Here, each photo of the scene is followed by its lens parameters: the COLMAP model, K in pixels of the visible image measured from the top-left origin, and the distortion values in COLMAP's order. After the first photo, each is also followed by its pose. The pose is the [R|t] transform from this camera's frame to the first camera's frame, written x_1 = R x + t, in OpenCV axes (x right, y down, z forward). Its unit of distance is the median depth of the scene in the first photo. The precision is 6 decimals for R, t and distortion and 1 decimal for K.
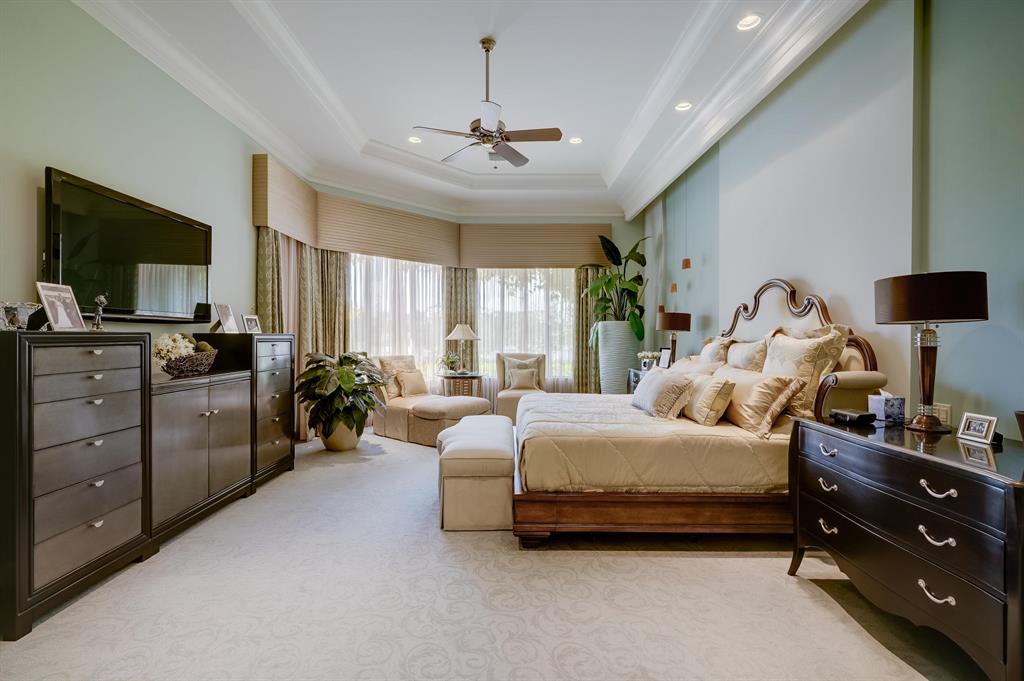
lens RADIAL K [[455.7, 0, 511.6], [0, 455.7, 337.4], [0, 0, 1]] dist [-0.000249, 0.000813]
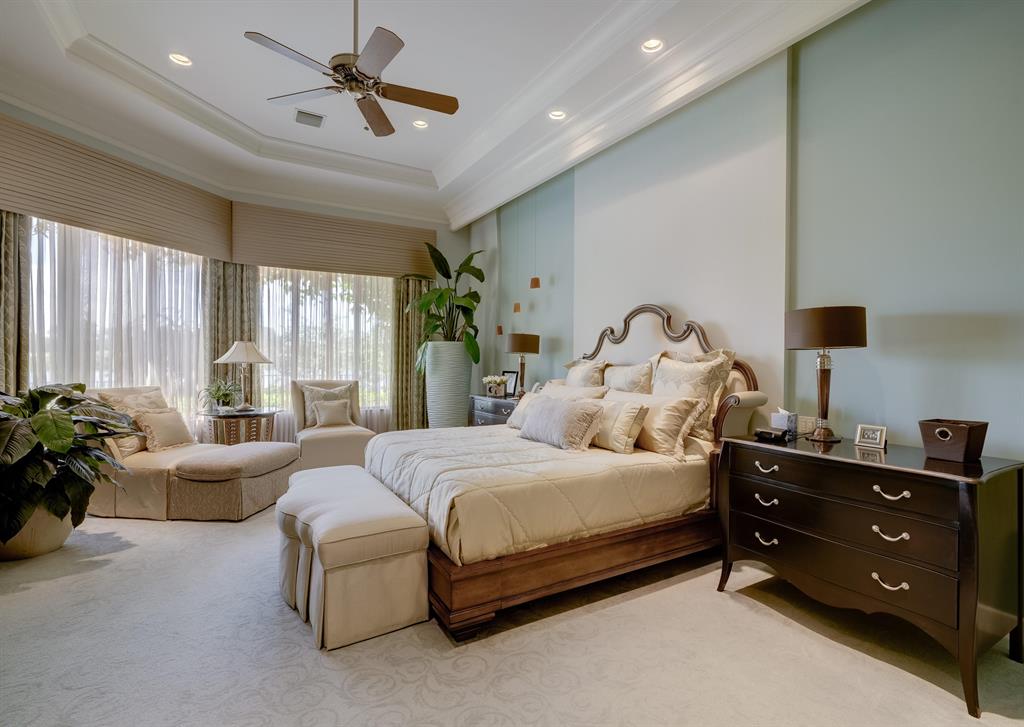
lens RADIAL K [[482.7, 0, 514.7], [0, 482.7, 360.3], [0, 0, 1]] dist [-0.002972, -0.000390]
pose [[0.847294, 0.000905, 0.531124, -0.235178], [-0.001929, 0.999997, 0.001374, -0.001657], [-0.531121, -0.002189, 0.847293, 0.209867]]
